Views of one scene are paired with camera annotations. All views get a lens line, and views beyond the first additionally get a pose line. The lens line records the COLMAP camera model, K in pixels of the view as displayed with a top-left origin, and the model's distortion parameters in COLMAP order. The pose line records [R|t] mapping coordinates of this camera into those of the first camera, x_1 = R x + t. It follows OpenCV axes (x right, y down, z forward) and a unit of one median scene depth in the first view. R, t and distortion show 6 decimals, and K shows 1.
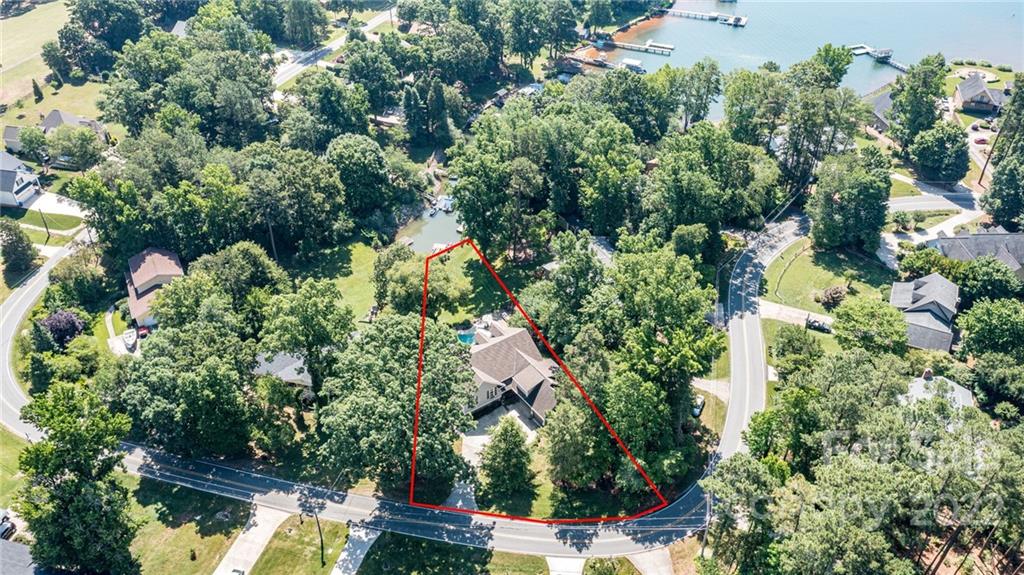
lens RADIAL K [[819.1, 0, 512.0], [0, 819.1, 287.5], [0, 0, 1]] dist [-0.011993, -0.001419]
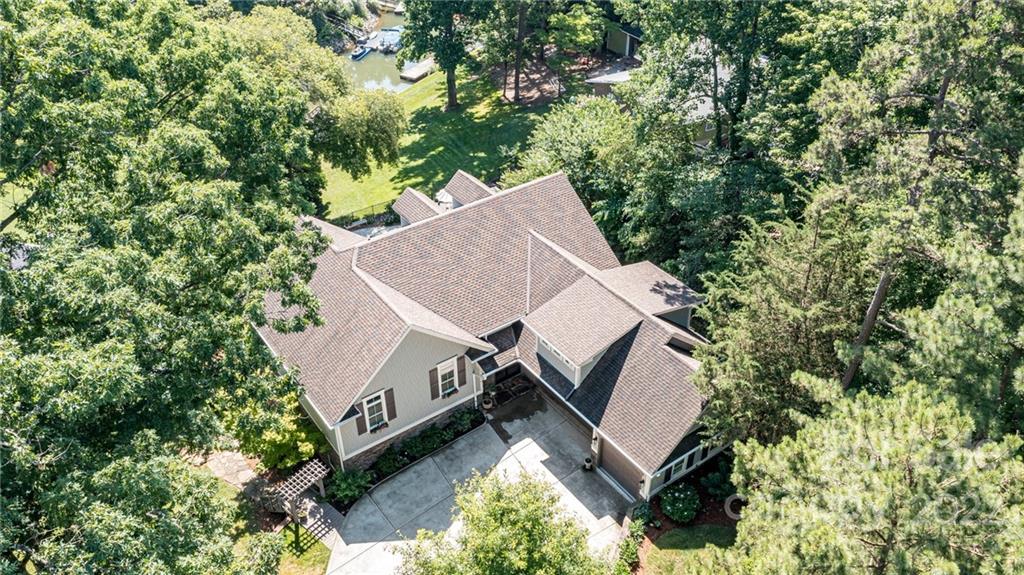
lens RADIAL K [[819.1, 0, 512.0], [0, 819.1, 287.5], [0, 0, 1]] dist [-0.011993, -0.001419]
pose [[0.999937, -0.010528, 0.003892, -0.003032], [0.010634, 0.999542, -0.028319, 0.087869], [-0.003592, 0.028358, 0.999591, 0.595470]]
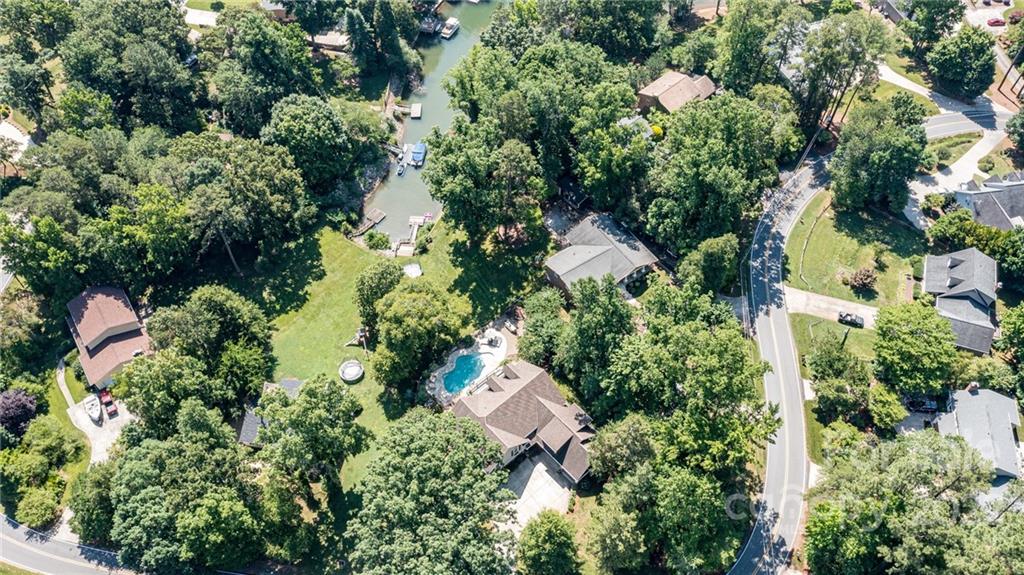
lens RADIAL K [[819.1, 0, 512.0], [0, 819.1, 287.5], [0, 0, 1]] dist [-0.011993, -0.001419]
pose [[0.992997, -0.098498, 0.065235, -0.058491], [0.077222, 0.959032, 0.272571, -0.245807], [-0.089411, -0.265625, 0.959921, 0.137131]]
